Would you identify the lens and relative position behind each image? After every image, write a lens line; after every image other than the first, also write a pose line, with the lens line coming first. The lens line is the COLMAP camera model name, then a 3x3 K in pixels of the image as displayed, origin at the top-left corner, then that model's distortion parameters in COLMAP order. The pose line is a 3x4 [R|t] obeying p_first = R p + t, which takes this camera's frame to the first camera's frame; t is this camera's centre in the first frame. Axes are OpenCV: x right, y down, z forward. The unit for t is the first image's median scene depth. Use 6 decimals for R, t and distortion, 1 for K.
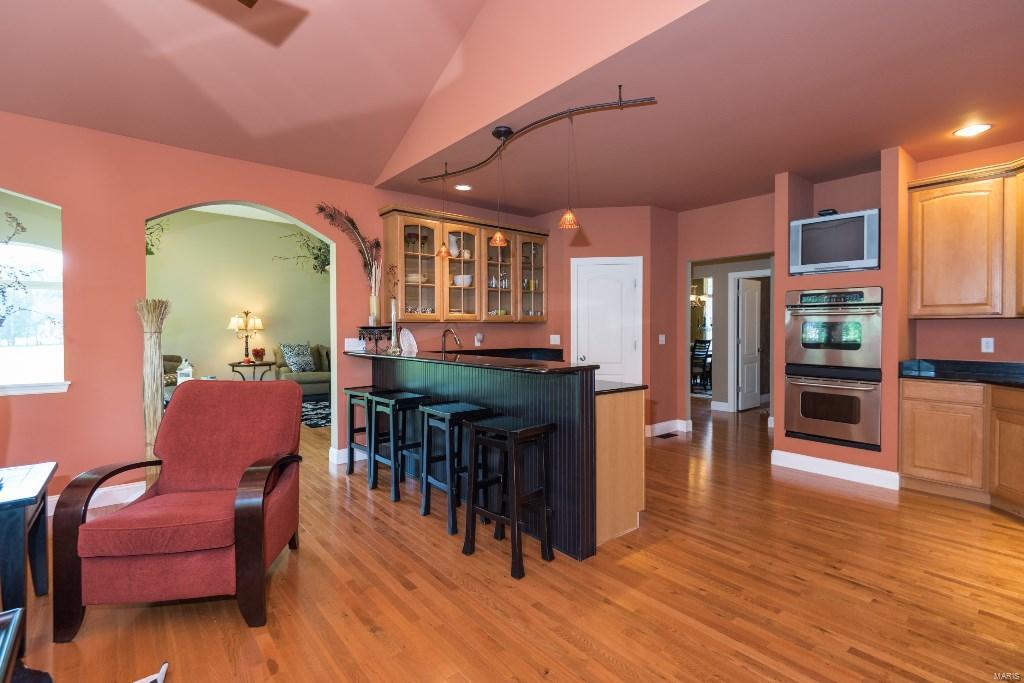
lens RADIAL K [[476.5, 0, 512.0], [0, 476.5, 341.5], [0, 0, 1]] dist [0.017613, -0.025651]
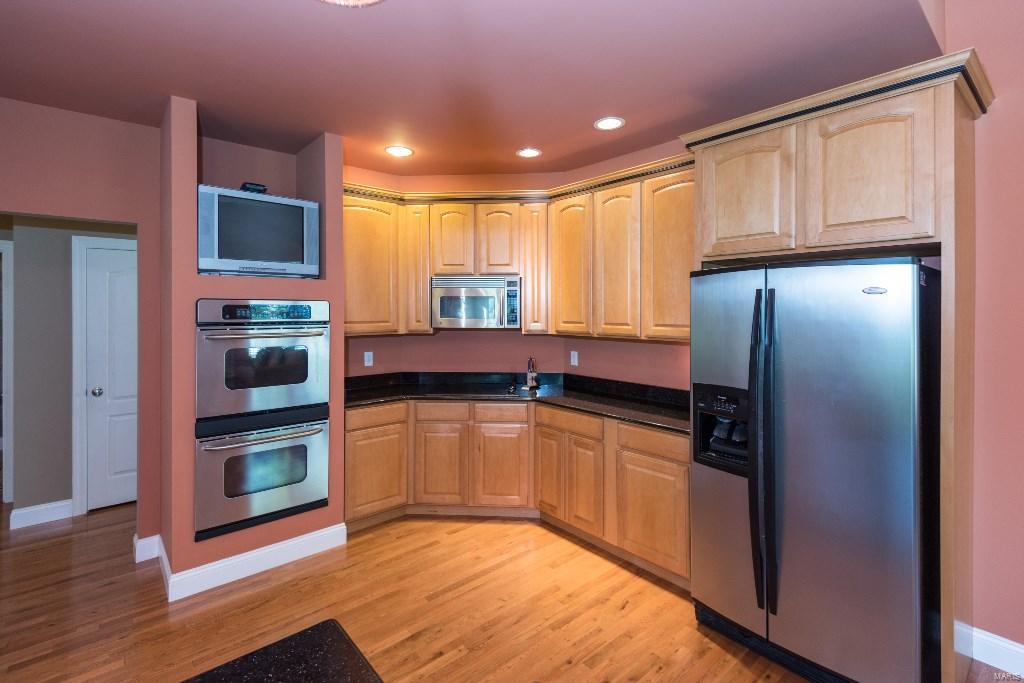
lens RADIAL K [[469.0, 0, 513.7], [0, 469.0, 307.8], [0, 0, 1]] dist [0.017586, -0.000361]
pose [[-0.032336, 0.003164, 0.999472, -0.031439], [0.030184, 0.999542, -0.002187, -0.084327], [-0.999021, 0.030097, -0.032417, 0.652232]]
